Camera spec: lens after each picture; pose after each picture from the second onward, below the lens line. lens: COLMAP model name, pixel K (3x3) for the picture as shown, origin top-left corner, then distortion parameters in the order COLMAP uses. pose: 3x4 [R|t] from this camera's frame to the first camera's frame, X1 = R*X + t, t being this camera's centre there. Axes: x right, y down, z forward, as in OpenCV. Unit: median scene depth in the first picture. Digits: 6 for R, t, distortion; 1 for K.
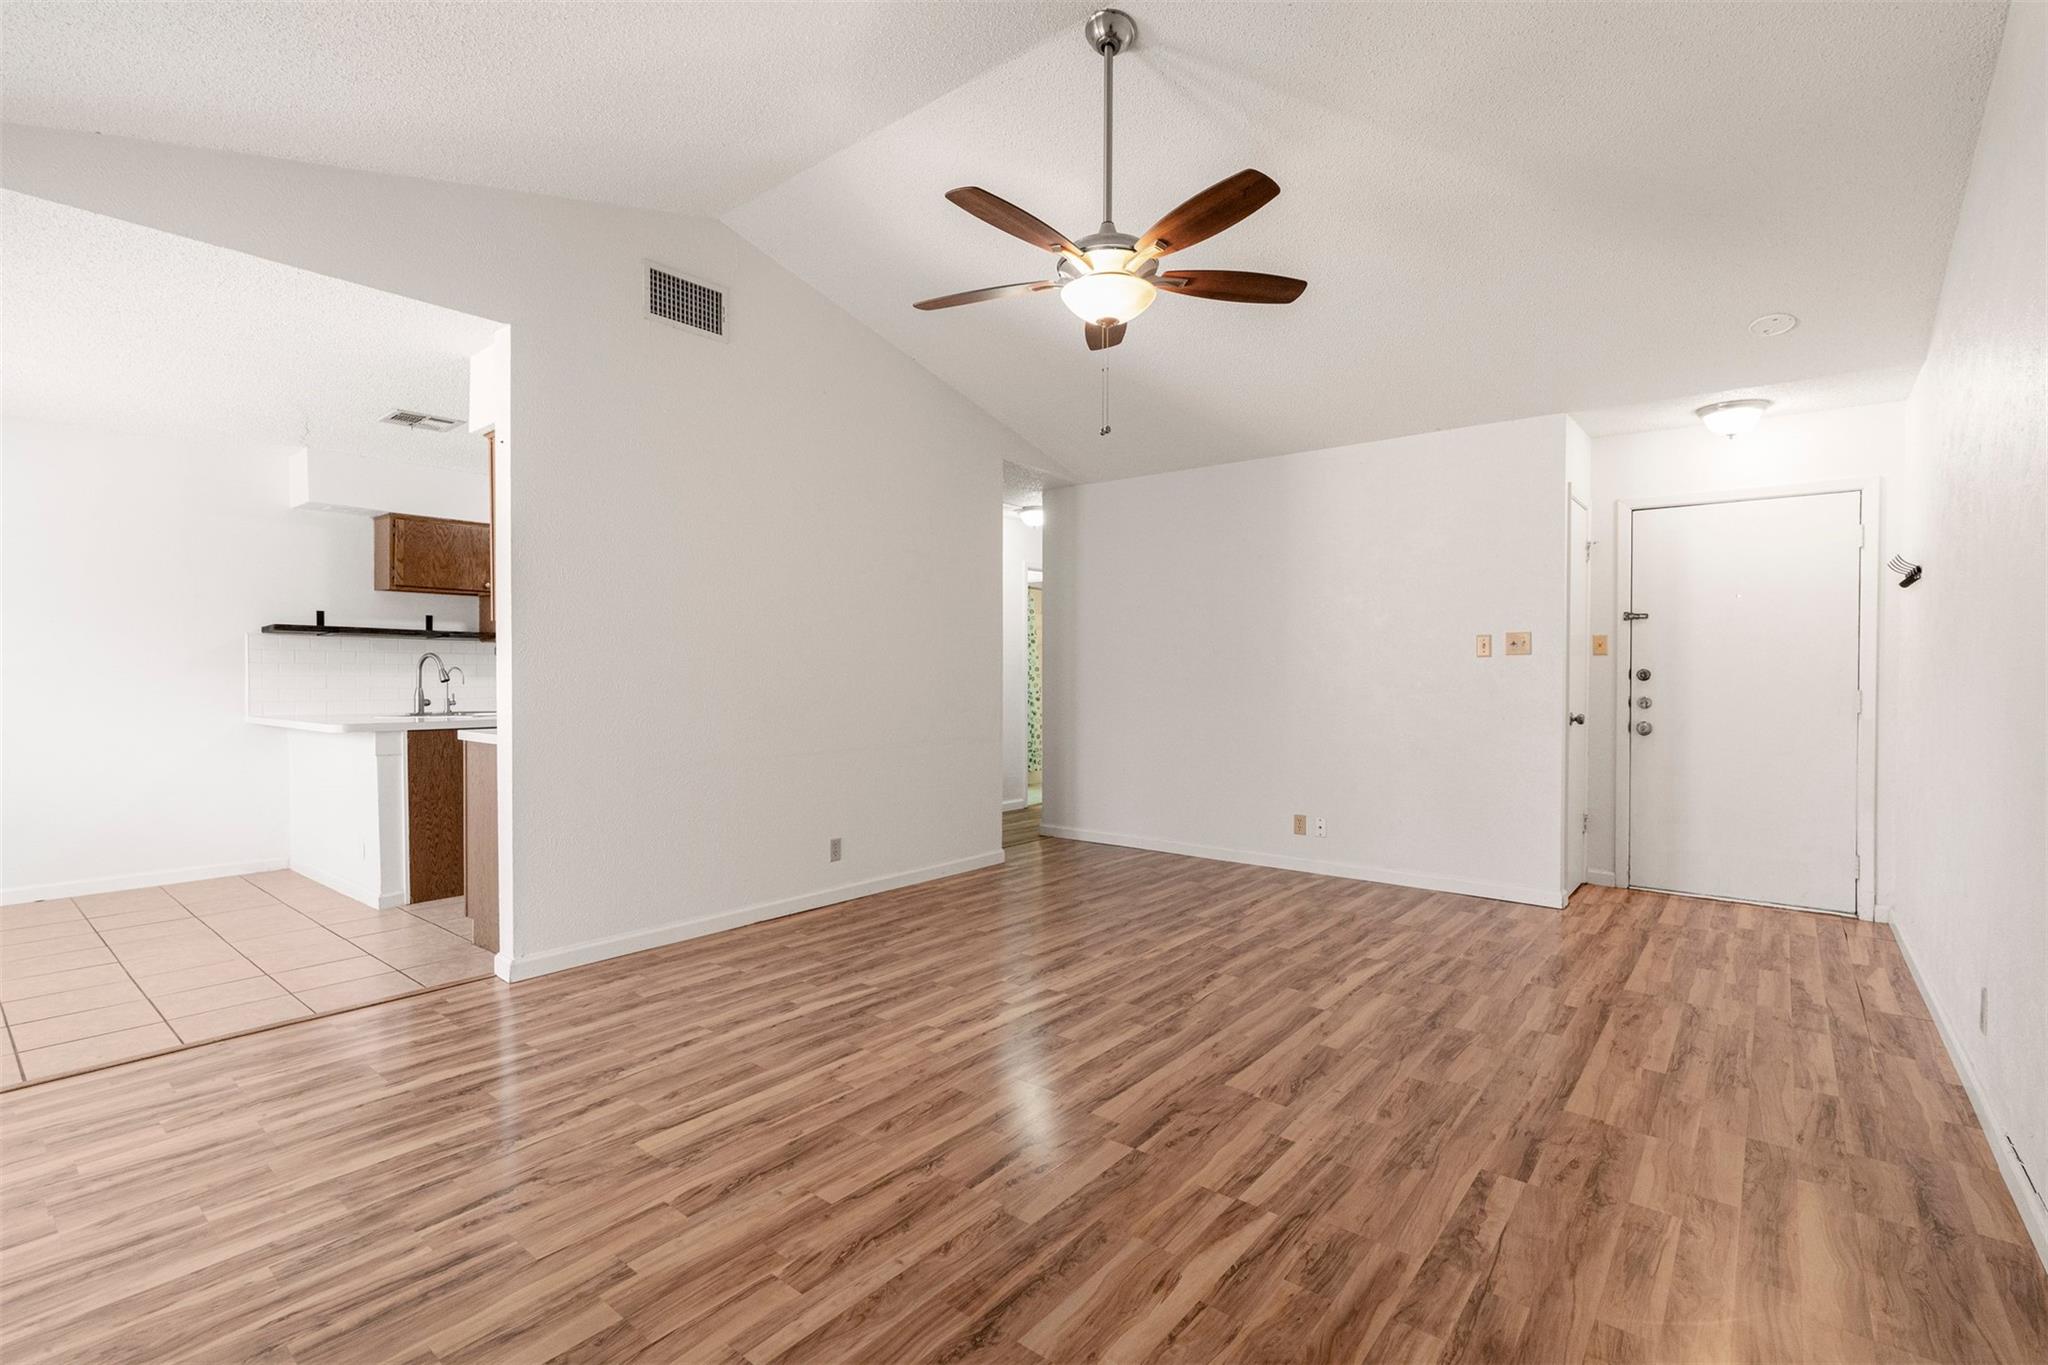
lens RADIAL K [[922.1, 0, 1020.9], [0, 922.1, 686.8], [0, 0, 1]] dist [-0.012649, 0.004310]
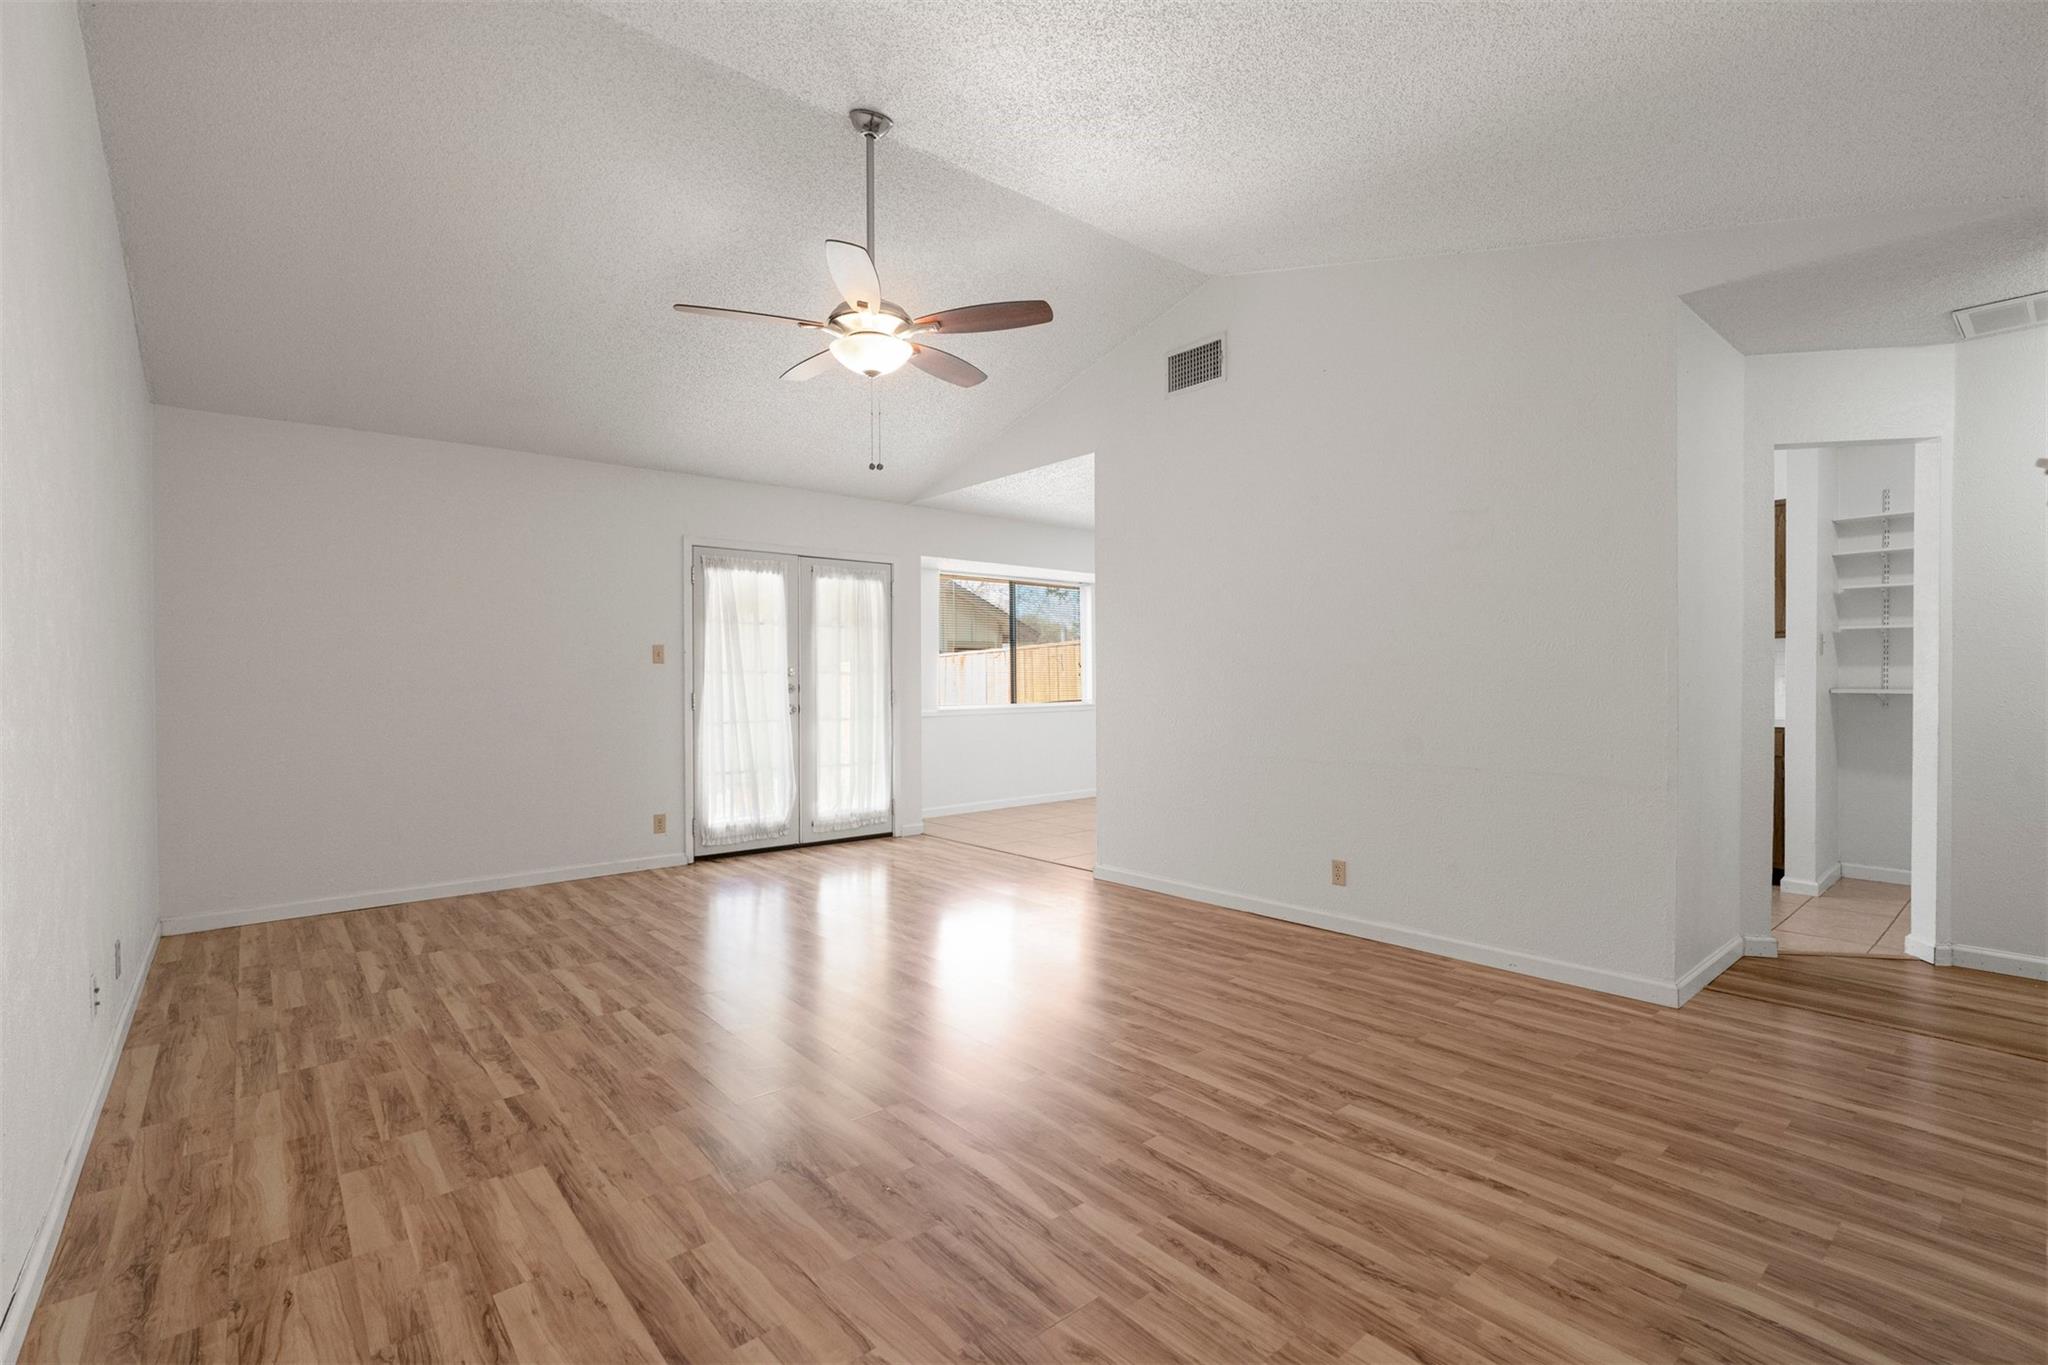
lens RADIAL K [[922.1, 0, 1025.3], [0, 922.1, 695.0], [0, 0, 1]] dist [-0.012649, 0.004310]
pose [[-0.176206, 0.016460, -0.984216, 1.006899], [-0.006968, 0.999814, 0.017968, -0.014300], [0.984329, 0.010024, -0.176058, 1.175494]]
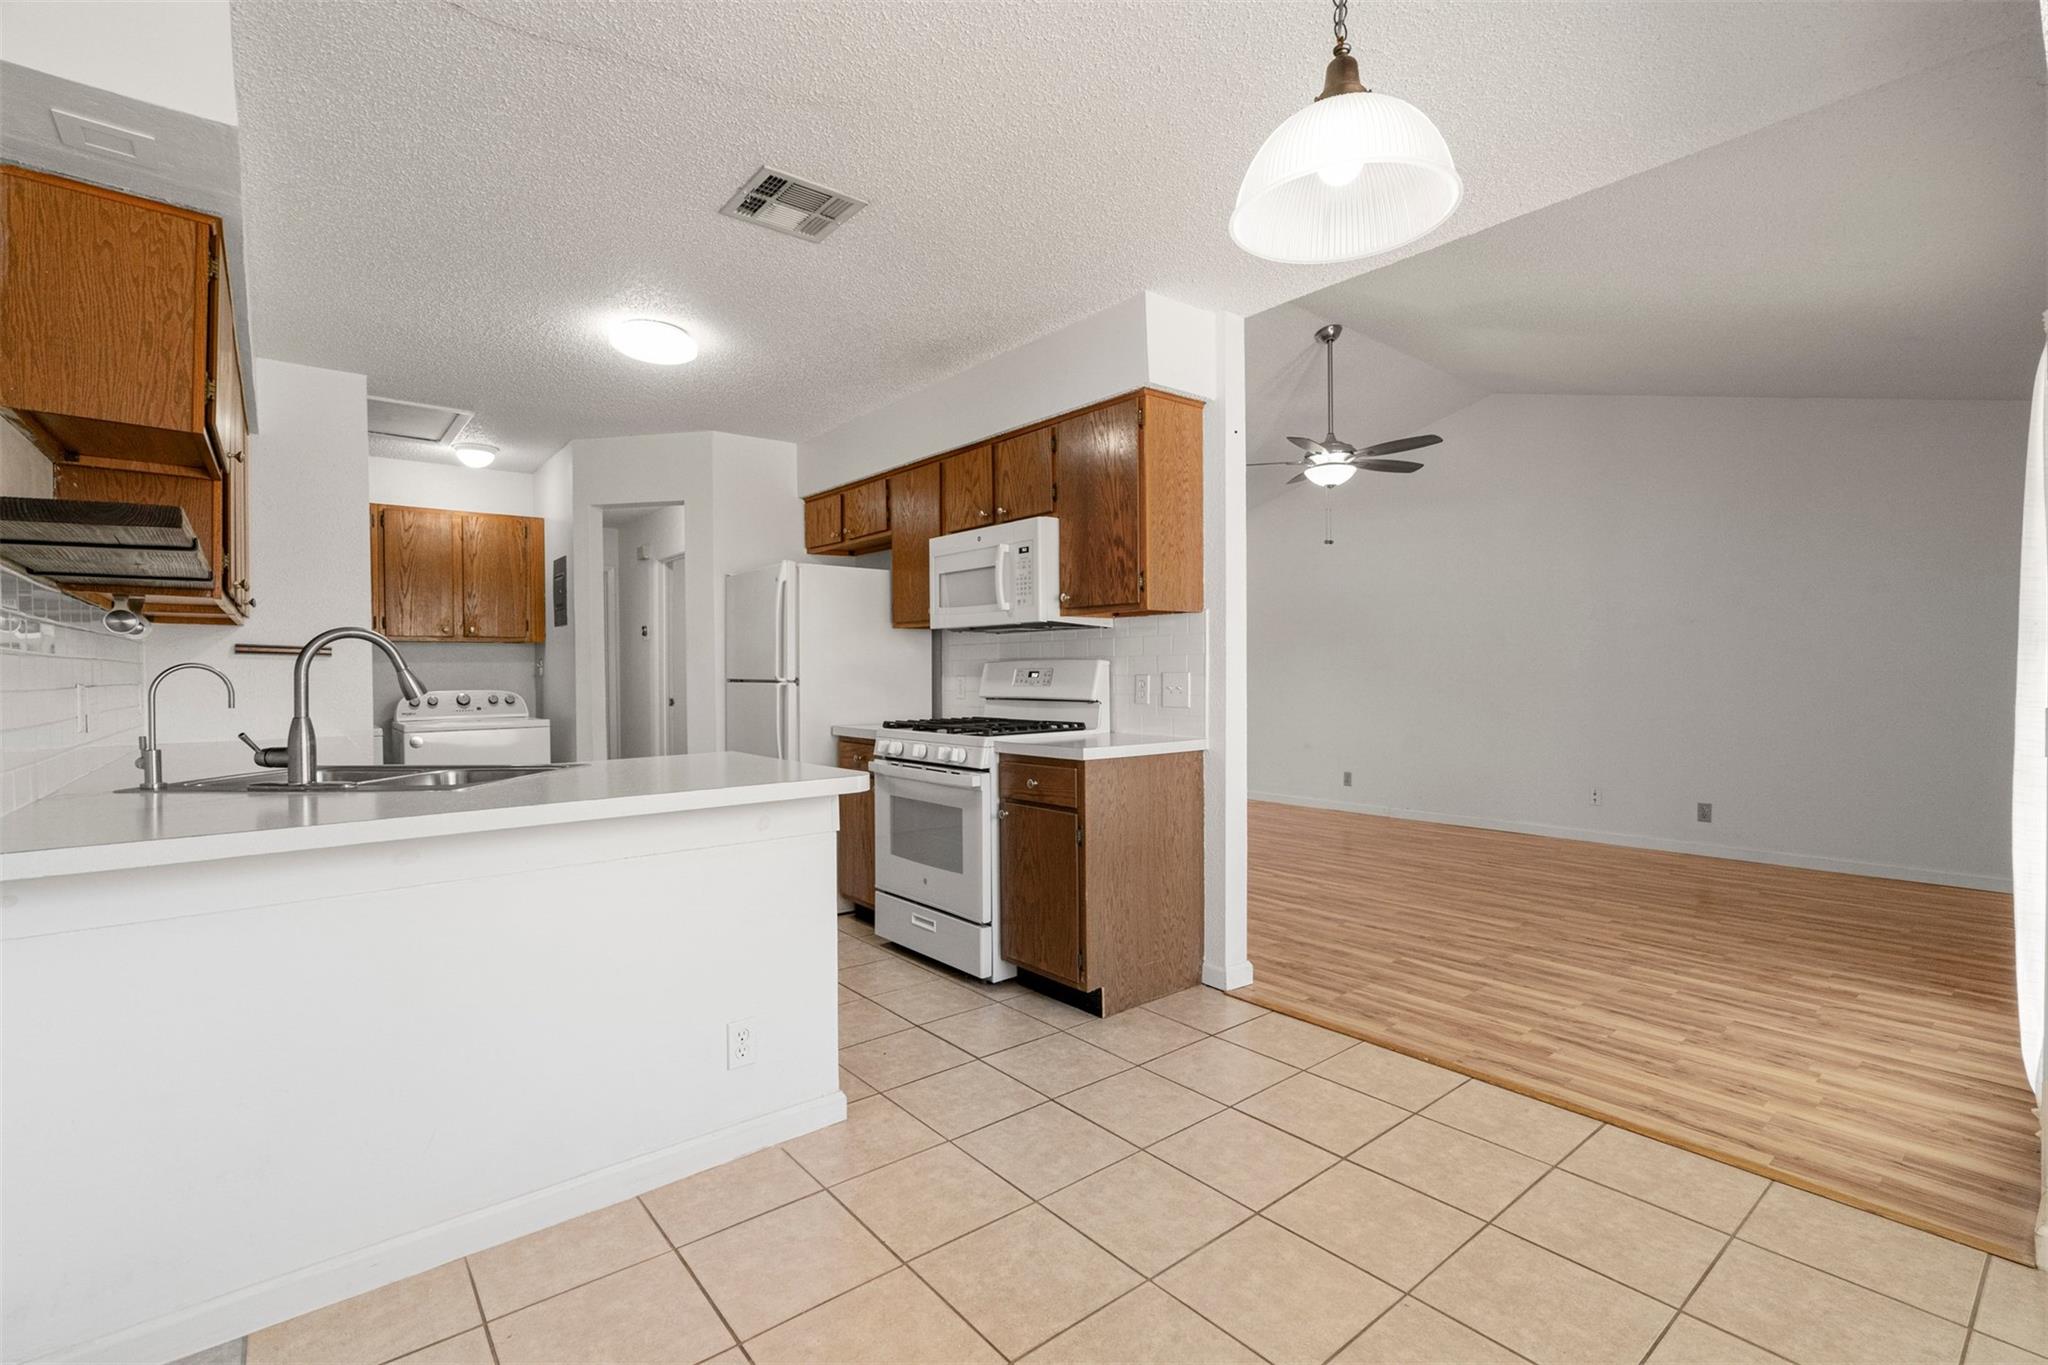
lens RADIAL K [[922.1, 0, 1006.2], [0, 922.1, 685.6], [0, 0, 1]] dist [-0.012649, 0.004310]
pose [[0.208225, -0.016877, 0.977935, -1.609122], [0.018307, 0.999743, 0.013355, -0.018473], [-0.977910, 0.015122, 0.208480, 1.064261]]
